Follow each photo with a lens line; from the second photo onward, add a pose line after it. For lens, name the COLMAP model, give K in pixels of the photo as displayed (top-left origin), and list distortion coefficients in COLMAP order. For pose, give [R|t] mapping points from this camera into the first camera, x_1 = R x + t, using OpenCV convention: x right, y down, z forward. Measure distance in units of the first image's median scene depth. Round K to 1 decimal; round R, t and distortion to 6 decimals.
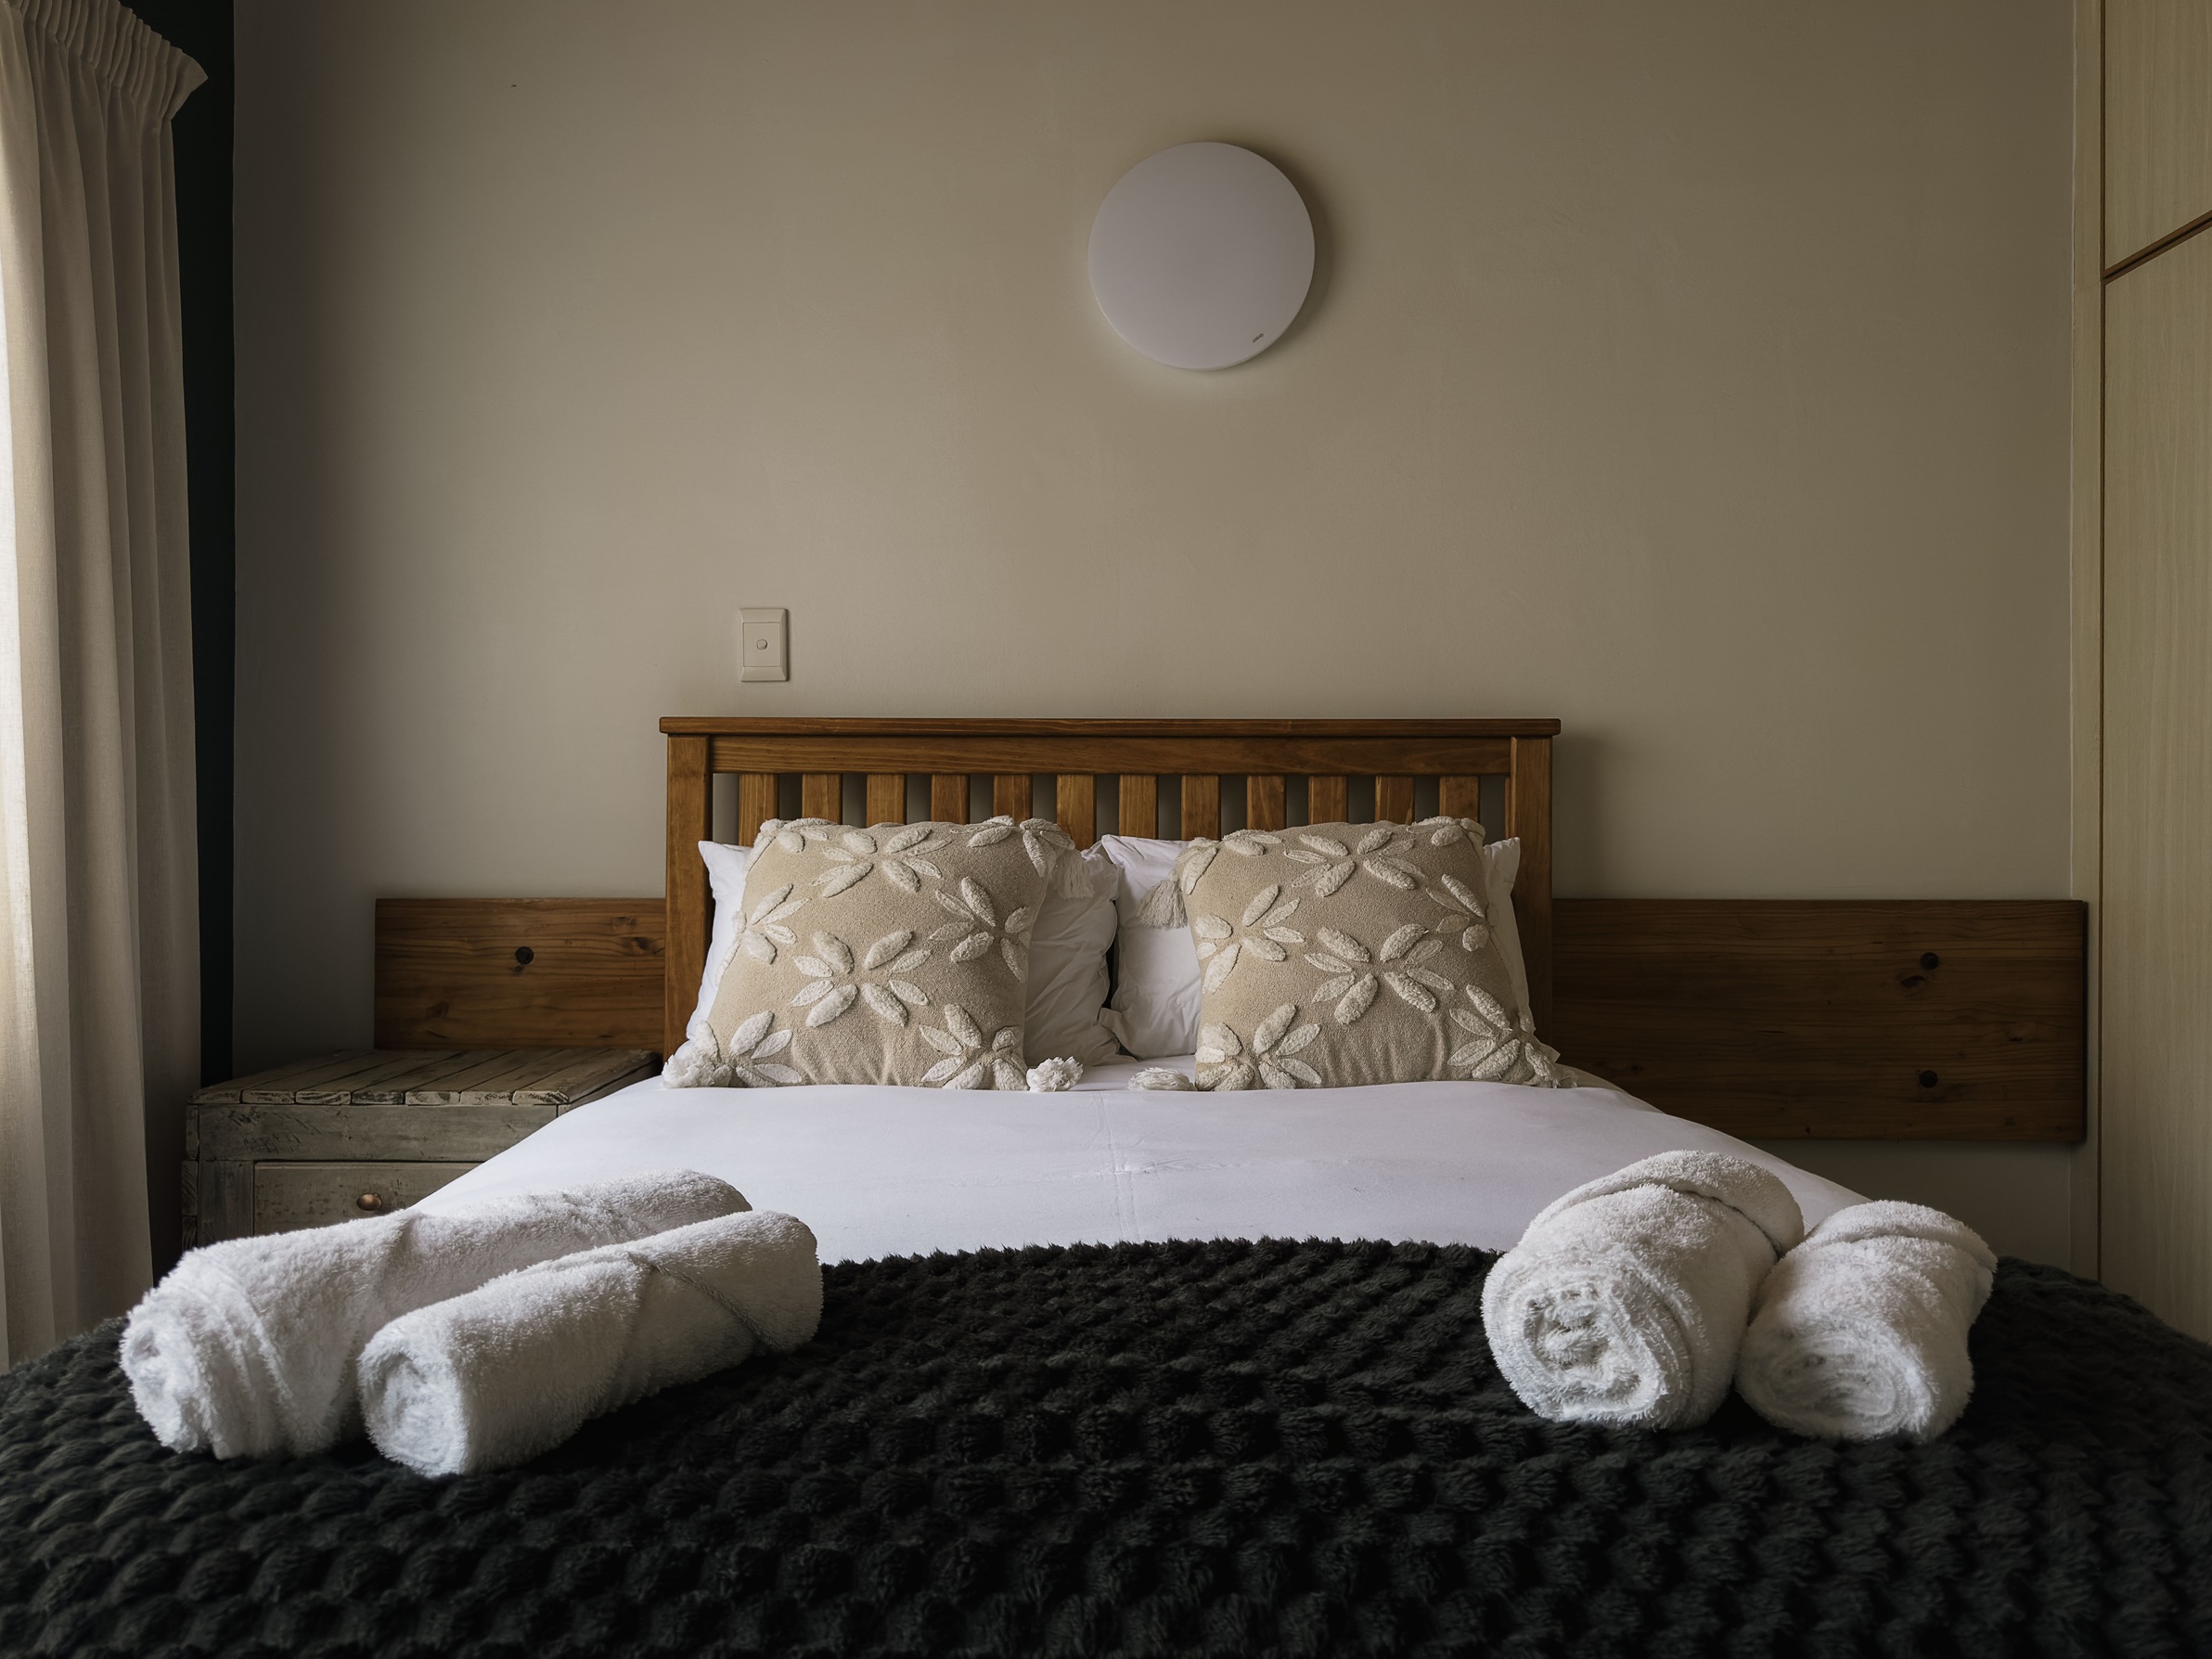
lens RADIAL K [[1649.7, 0, 1109.2], [0, 1649.7, 848.9], [0, 0, 1]] dist [0.008219, -0.021035]
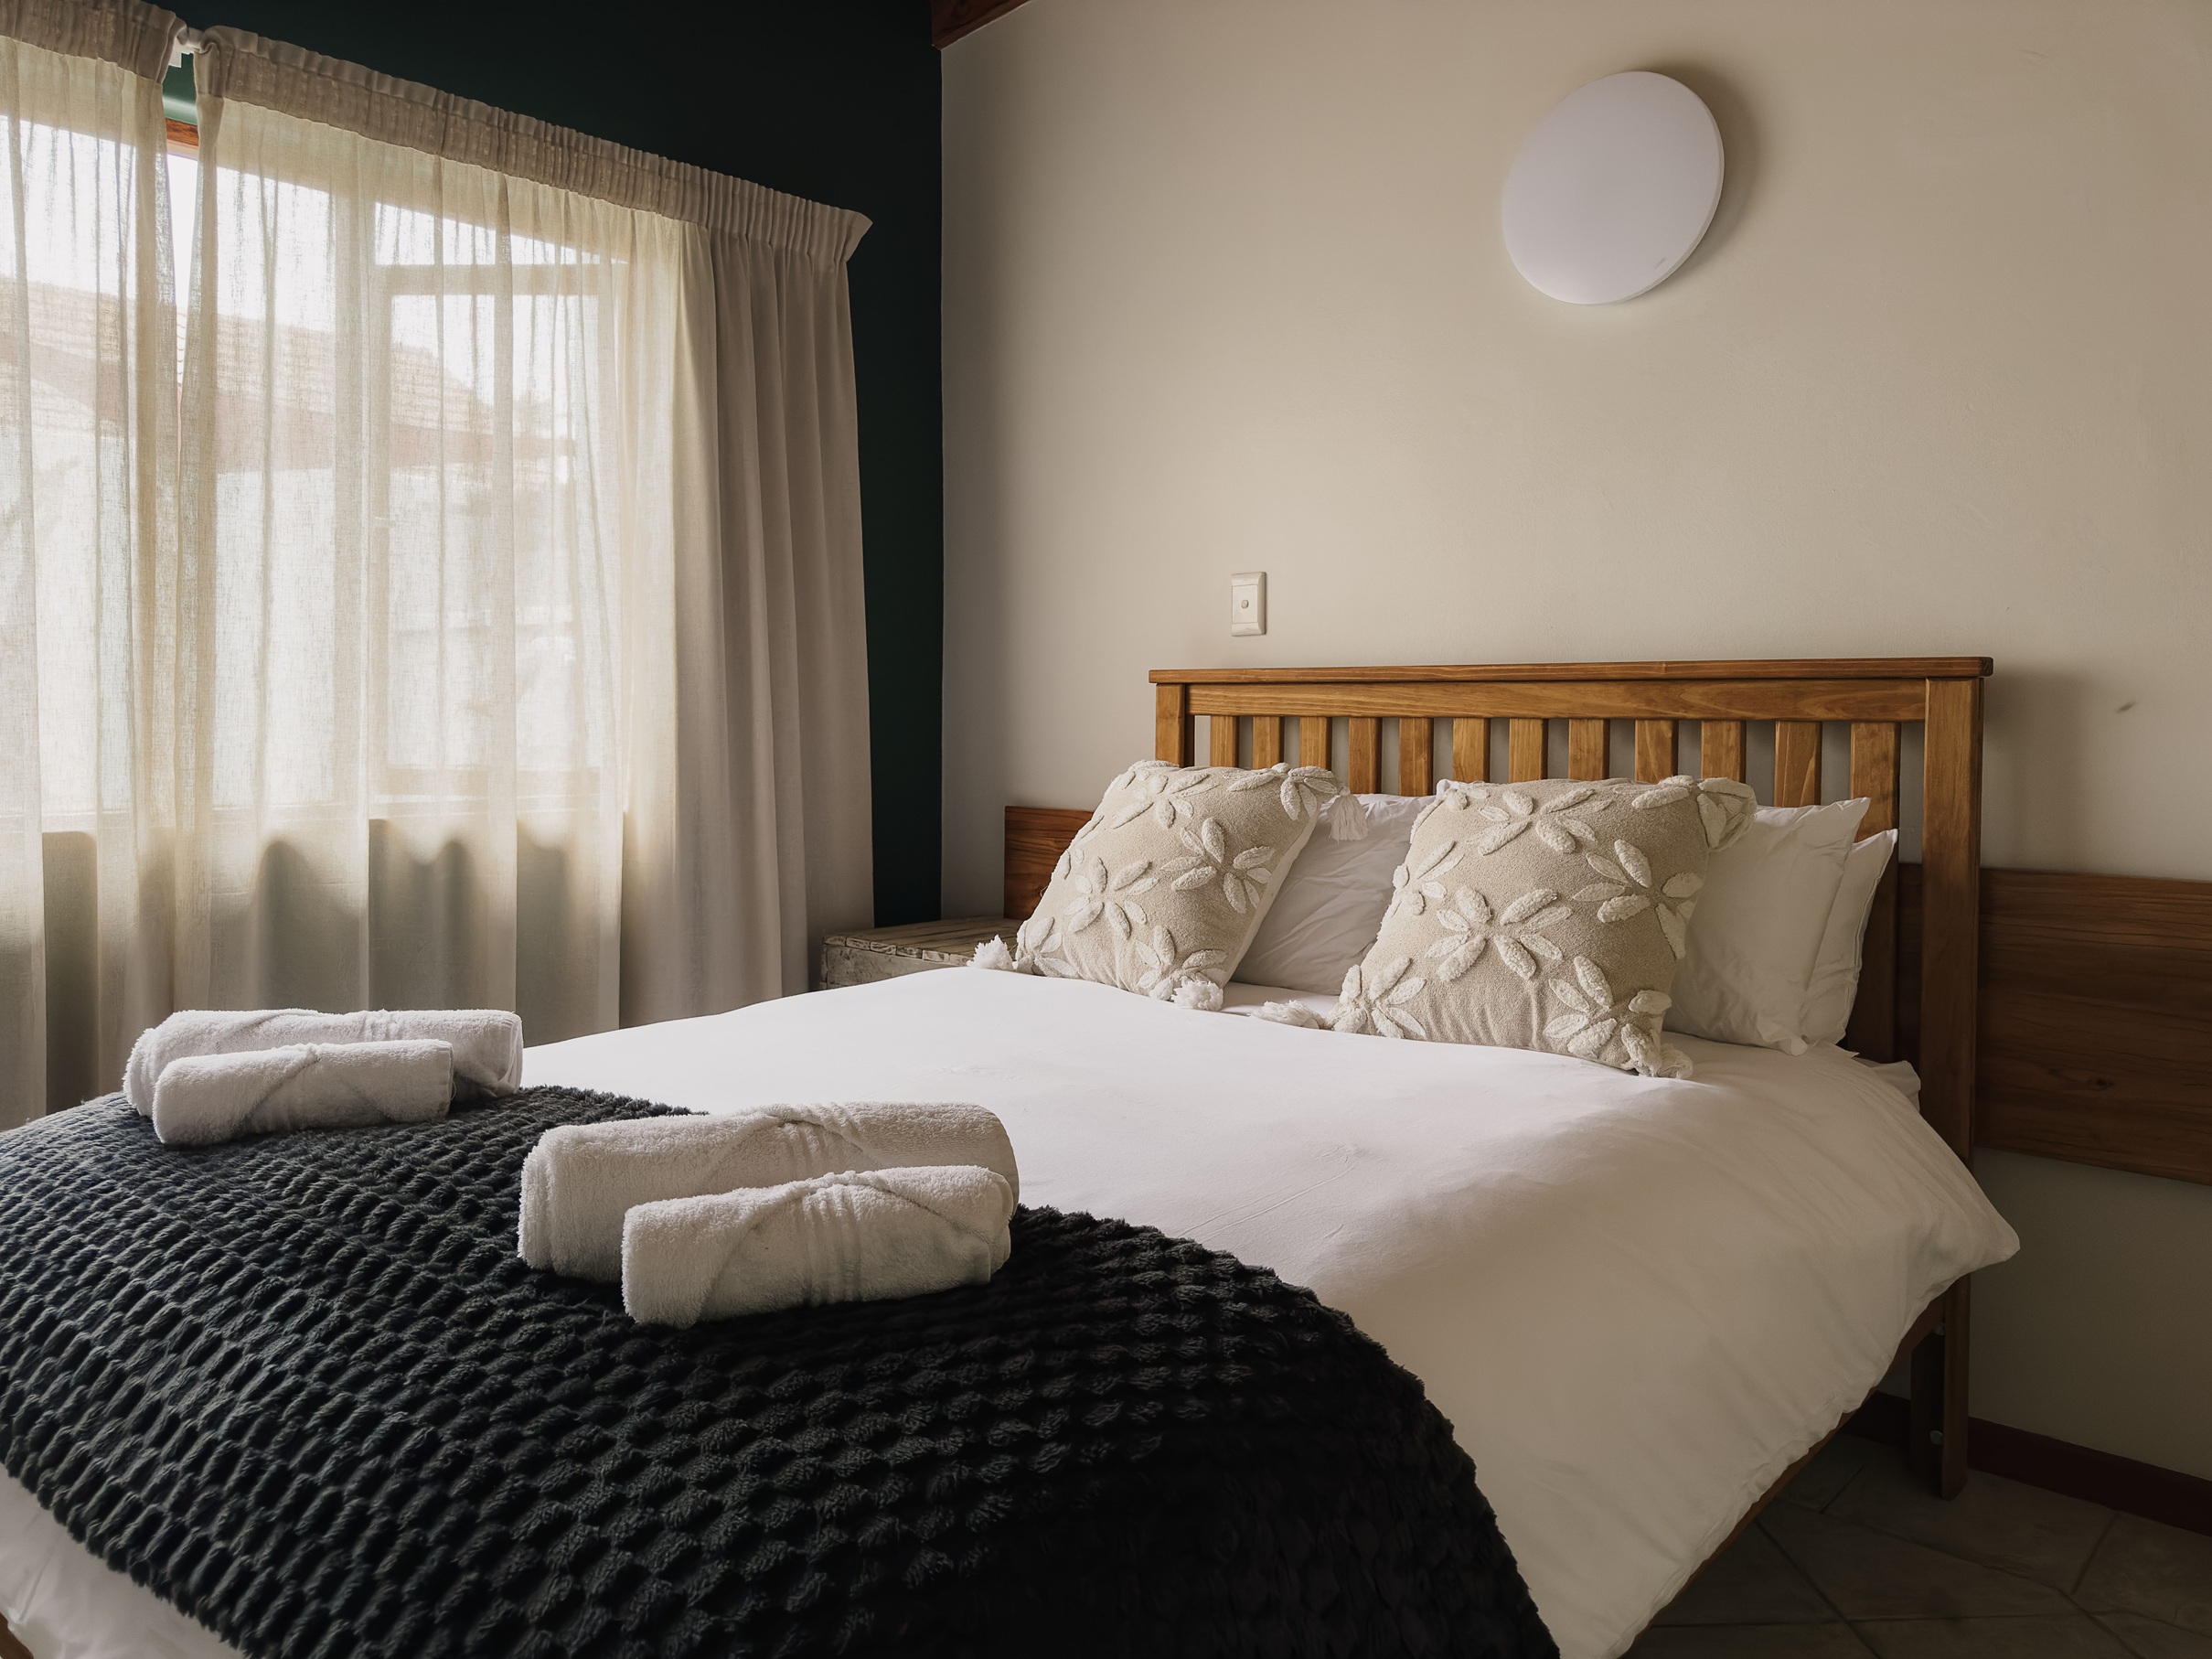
lens RADIAL K [[1554.2, 0, 1105.4], [0, 1554.2, 806.7], [0, 0, 1]] dist [-0.008498, -0.001855]
pose [[0.750410, 0.044776, -0.659454, 0.586361], [-0.015179, 0.998607, 0.050531, -0.044988], [0.660798, -0.027909, 0.750045, 0.137278]]
